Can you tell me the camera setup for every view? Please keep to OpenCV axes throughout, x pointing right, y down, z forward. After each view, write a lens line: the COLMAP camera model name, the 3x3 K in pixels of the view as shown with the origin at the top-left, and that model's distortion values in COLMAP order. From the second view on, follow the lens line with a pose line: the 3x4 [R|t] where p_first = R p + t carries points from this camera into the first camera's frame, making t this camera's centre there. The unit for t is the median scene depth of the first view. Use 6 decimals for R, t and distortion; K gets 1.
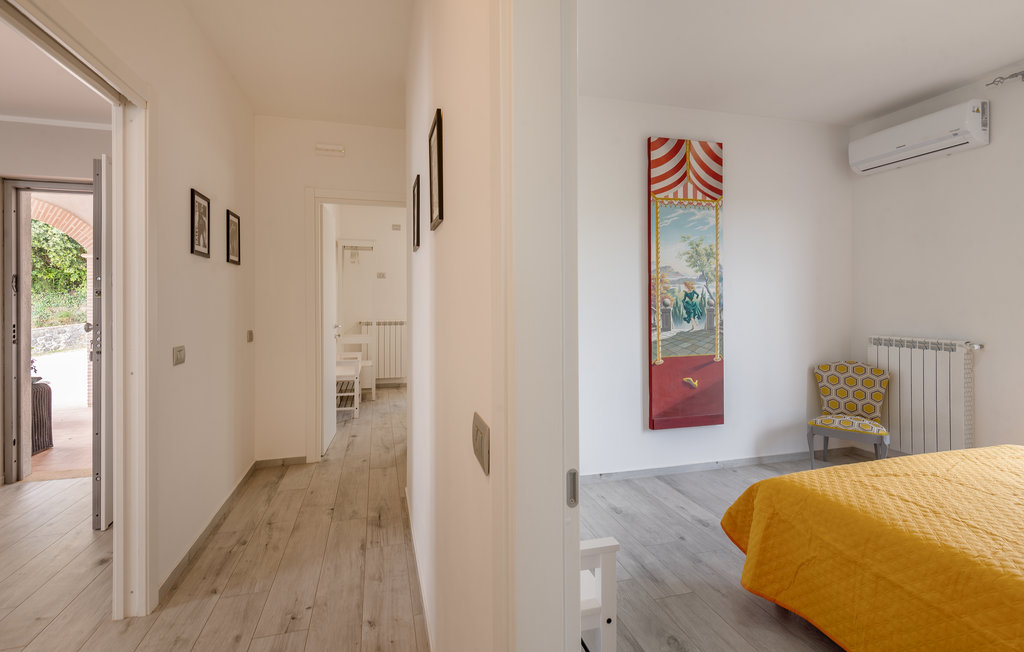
lens RADIAL K [[468.3, 0, 511.8], [0, 468.3, 297.6], [0, 0, 1]] dist [0.001751, 0.000289]
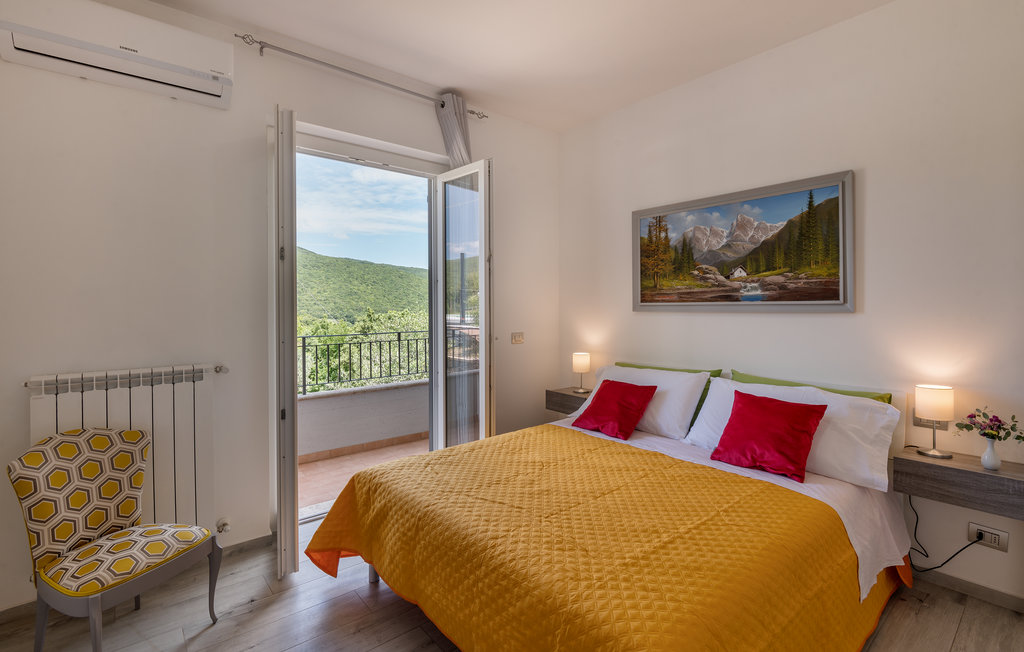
lens RADIAL K [[468.3, 0, 511.8], [0, 468.3, 297.6], [0, 0, 1]] dist [0.001751, 0.000289]
pose [[-0.405667, 0.019263, 0.913818, 0.094913], [0.000890, 0.999786, -0.020680, 0.004122], [-0.914020, -0.007576, -0.405597, 0.831063]]
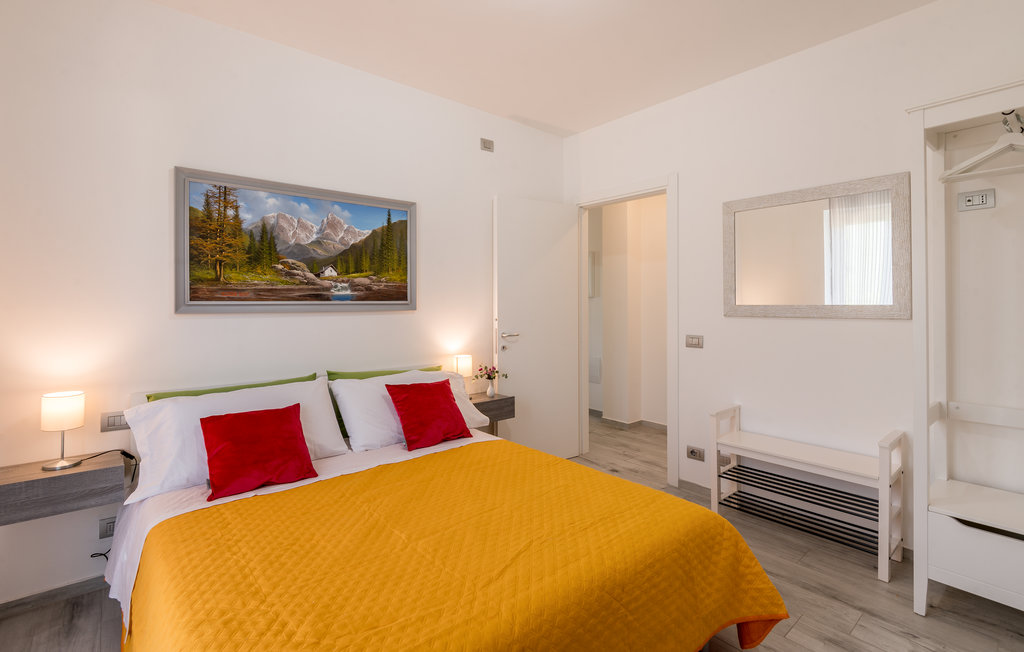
lens RADIAL K [[468.3, 0, 511.8], [0, 468.3, 297.6], [0, 0, 1]] dist [0.001751, 0.000289]
pose [[-0.911491, -0.000688, -0.411319, 0.763904], [0.008671, 0.999744, -0.020888, 0.008648], [0.411228, -0.022606, -0.911252, 1.013127]]
